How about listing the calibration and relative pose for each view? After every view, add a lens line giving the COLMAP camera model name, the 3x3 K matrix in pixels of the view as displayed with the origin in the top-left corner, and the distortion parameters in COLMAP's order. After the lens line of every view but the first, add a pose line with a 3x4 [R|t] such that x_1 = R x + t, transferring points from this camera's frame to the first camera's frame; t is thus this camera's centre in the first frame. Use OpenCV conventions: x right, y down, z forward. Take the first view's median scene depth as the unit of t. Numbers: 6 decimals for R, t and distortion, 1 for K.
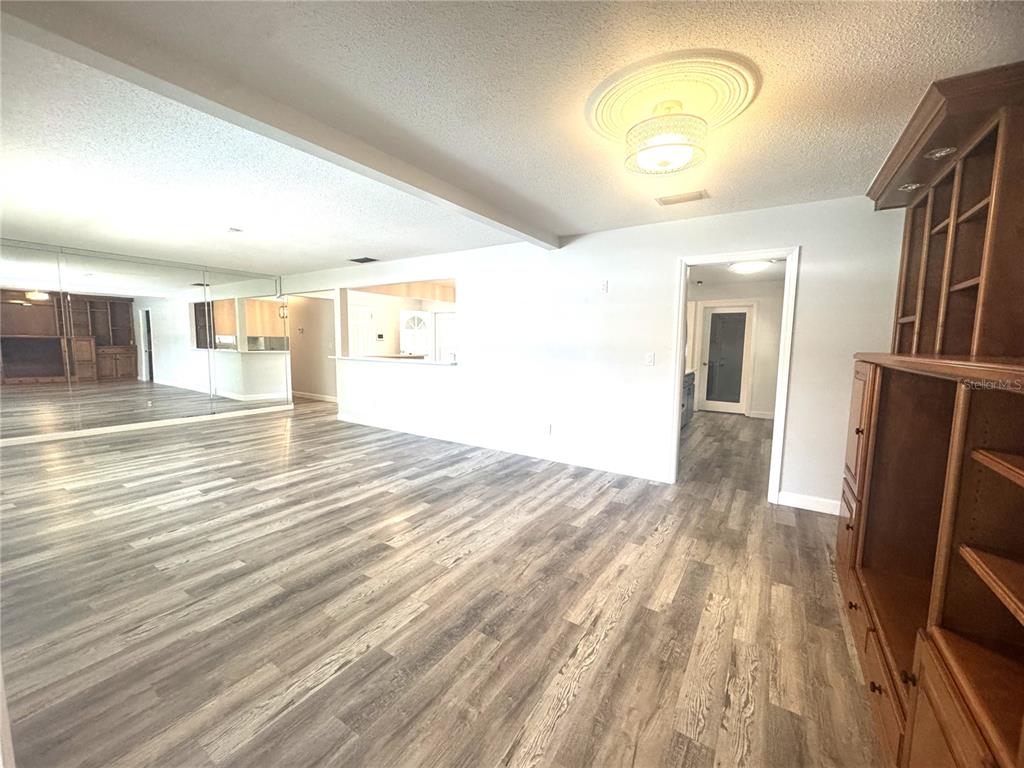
lens RADIAL K [[408.1, 0, 514.0], [0, 408.1, 382.7], [0, 0, 1]] dist [-0.004924, 0.000075]
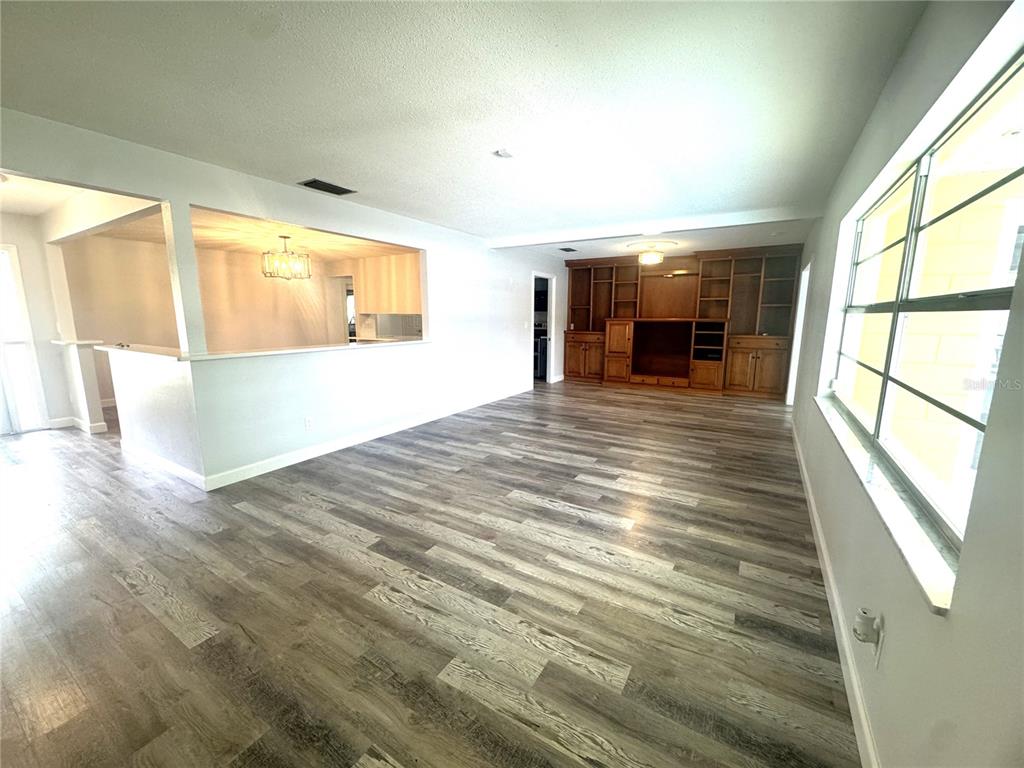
lens RADIAL K [[408.1, 0, 510.8], [0, 408.1, 383.6], [0, 0, 1]] dist [-0.004924, 0.000075]
pose [[-0.015468, -0.181047, 0.983353, -1.716749], [0.100384, 0.978220, 0.181681, -0.159148], [-0.994829, 0.101523, 0.003043, 1.252954]]
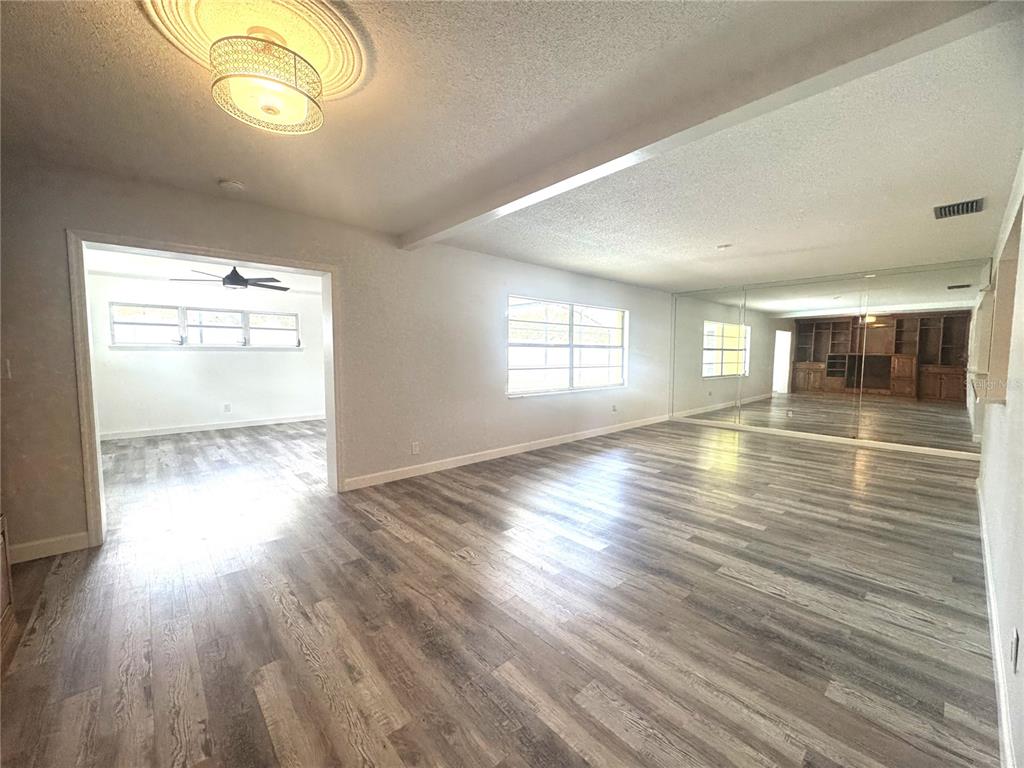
lens RADIAL K [[408.1, 0, 509.7], [0, 408.1, 381.8], [0, 0, 1]] dist [-0.004924, 0.000075]
pose [[-0.262185, 0.051520, -0.963641, 0.580708], [-0.105833, 0.991015, 0.081778, -0.074039], [0.959197, 0.123426, -0.254377, 0.958548]]
